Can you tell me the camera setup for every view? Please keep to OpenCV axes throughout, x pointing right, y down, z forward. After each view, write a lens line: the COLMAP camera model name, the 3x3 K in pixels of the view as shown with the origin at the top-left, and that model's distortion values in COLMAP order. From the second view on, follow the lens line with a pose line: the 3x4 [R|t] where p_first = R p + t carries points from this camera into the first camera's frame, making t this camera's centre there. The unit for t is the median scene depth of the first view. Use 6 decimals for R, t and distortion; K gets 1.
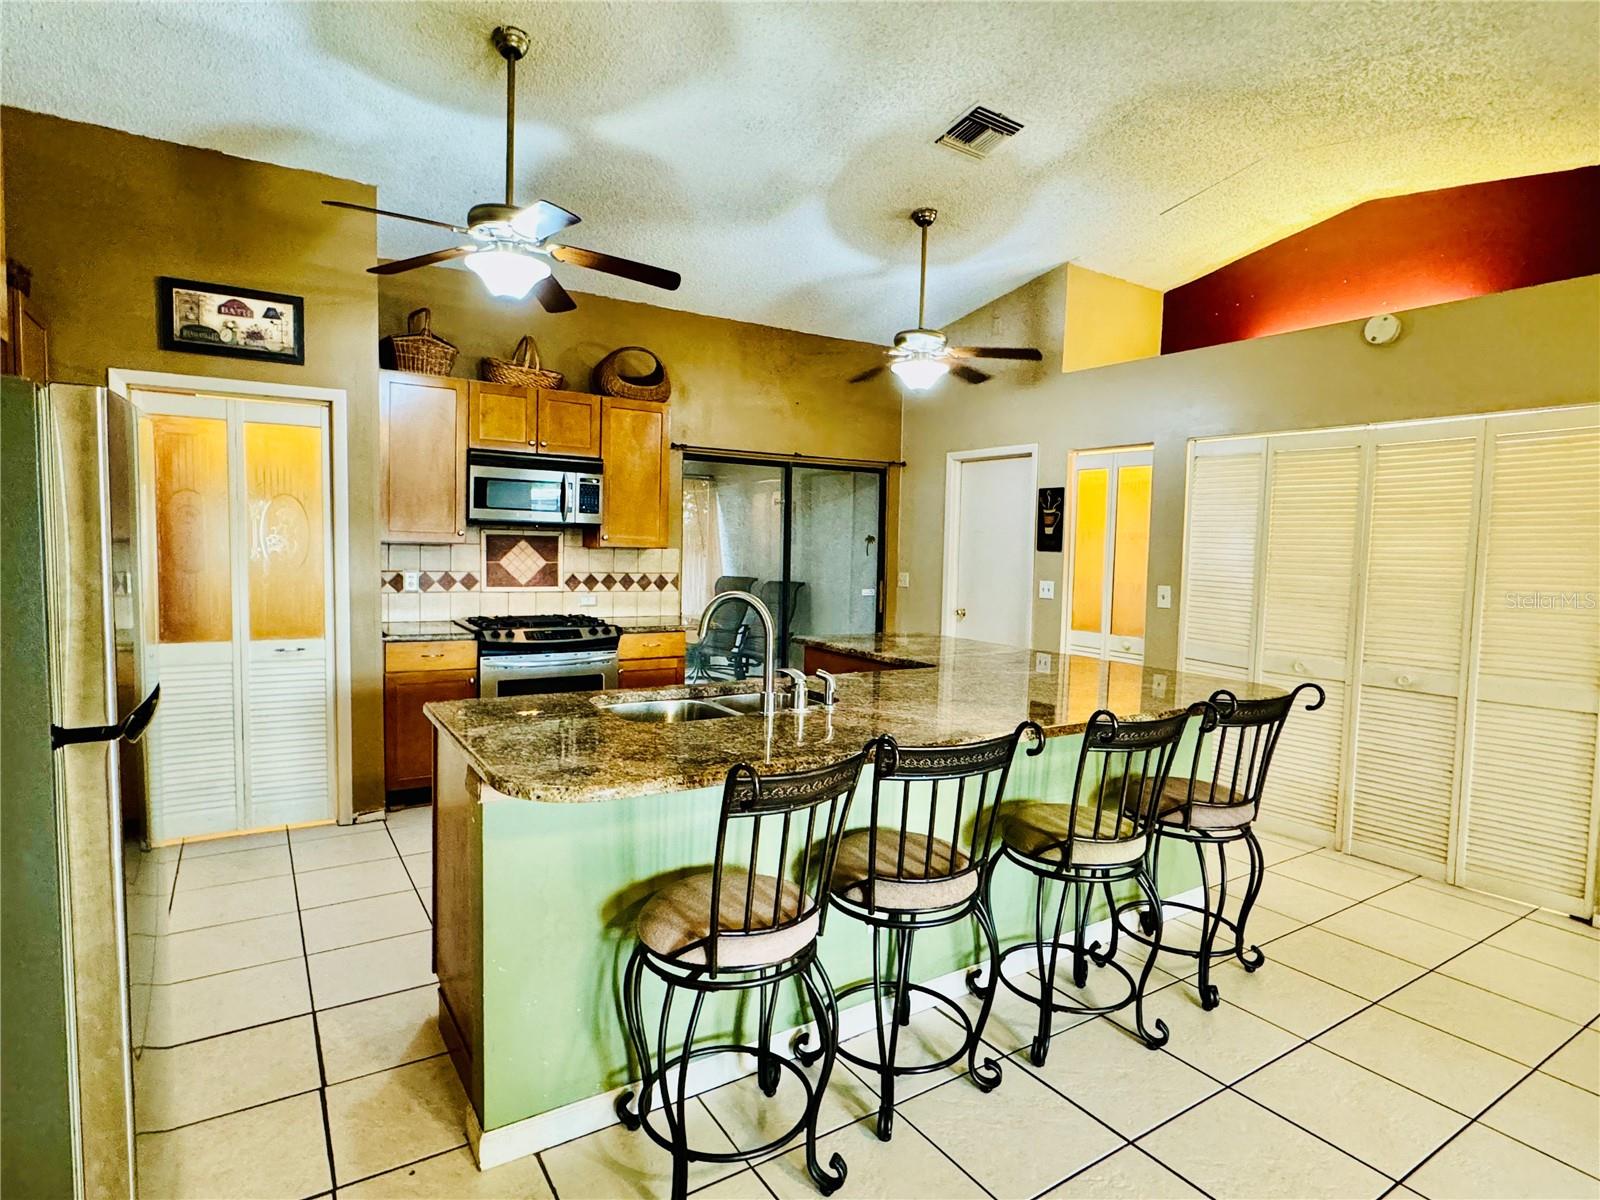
lens RADIAL K [[863.5, 0, 802.8], [0, 863.5, 594.5], [0, 0, 1]] dist [0.001290, 0.000138]
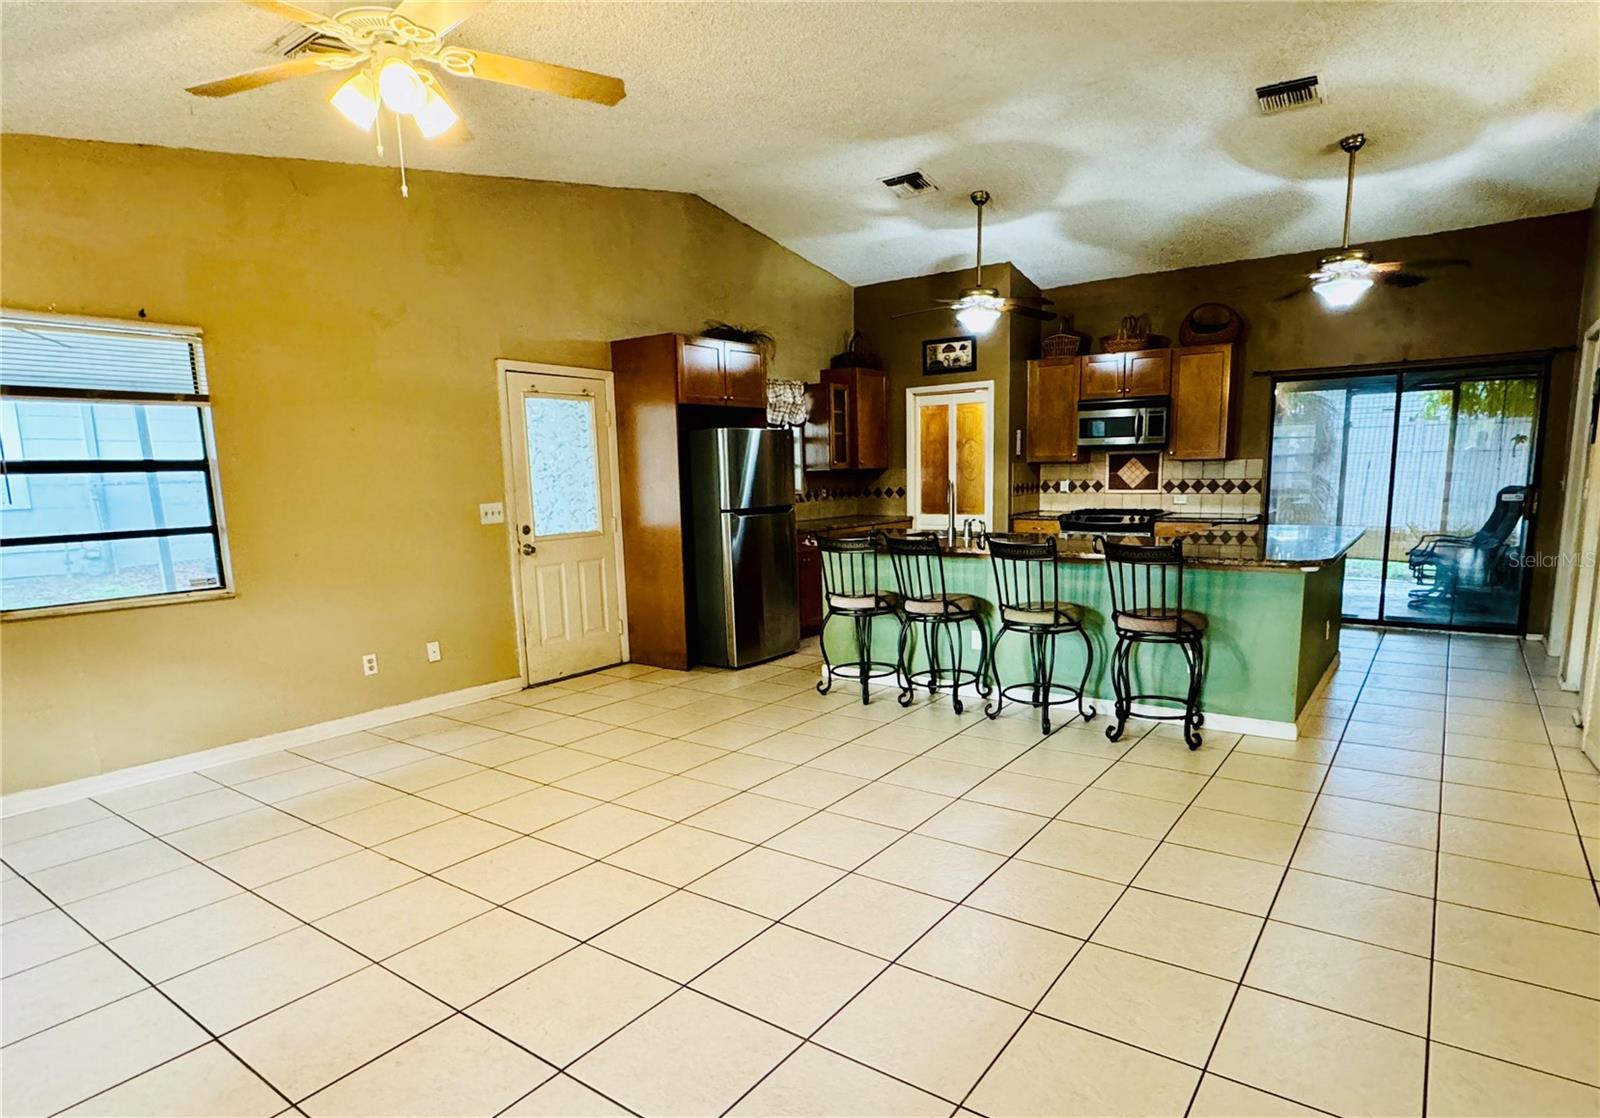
lens RADIAL K [[875.2, 0, 814.6], [0, 875.2, 606.0], [0, 0, 1]] dist [-0.002216, 0.000023]
pose [[0.375100, 0.111651, -0.920236, 0.947830], [-0.024936, 0.993576, 0.110385, 0.040327], [0.926649, -0.018458, 0.375475, -0.059462]]
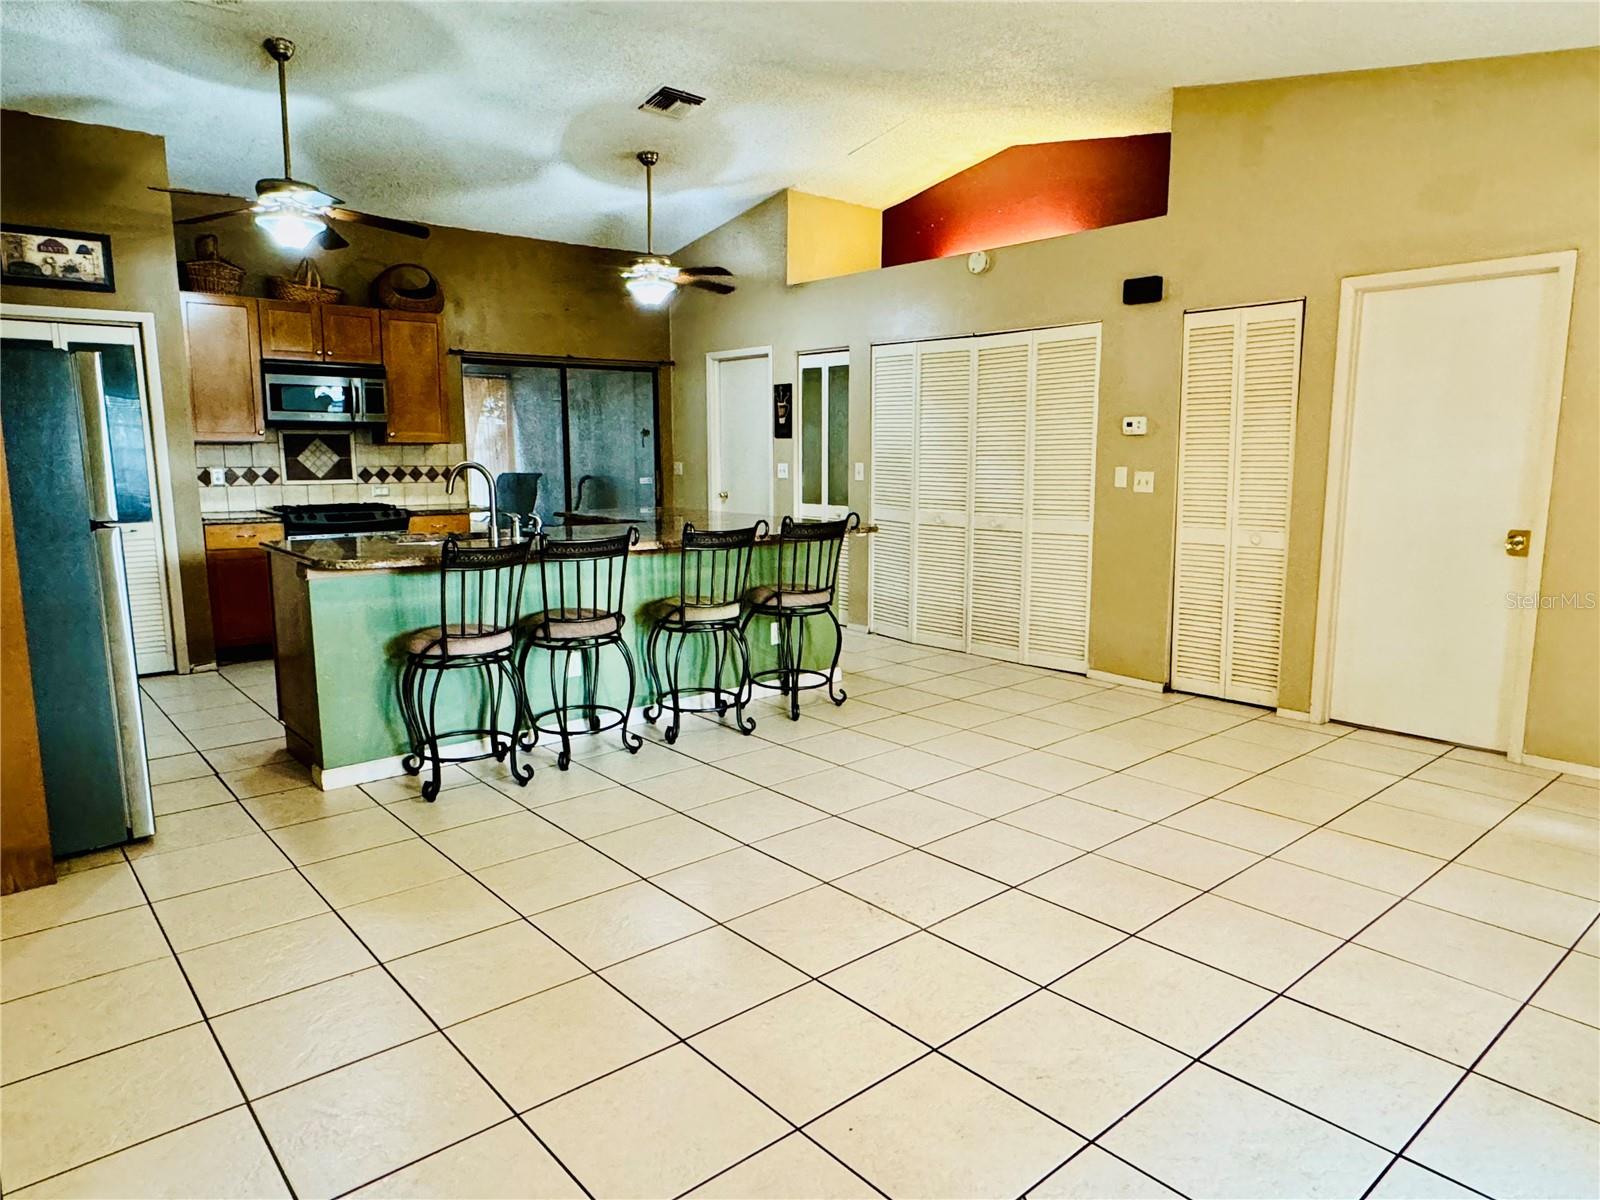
lens RADIAL K [[1005.9, 0, 796.6], [0, 1005.9, 601.8], [0, 0, 1]] dist [-0.004674, 0.006777]
pose [[0.991079, -0.043681, 0.125915, 0.139739], [0.031573, 0.994822, 0.096599, 0.047689], [-0.129483, -0.091762, 0.987327, -0.454391]]
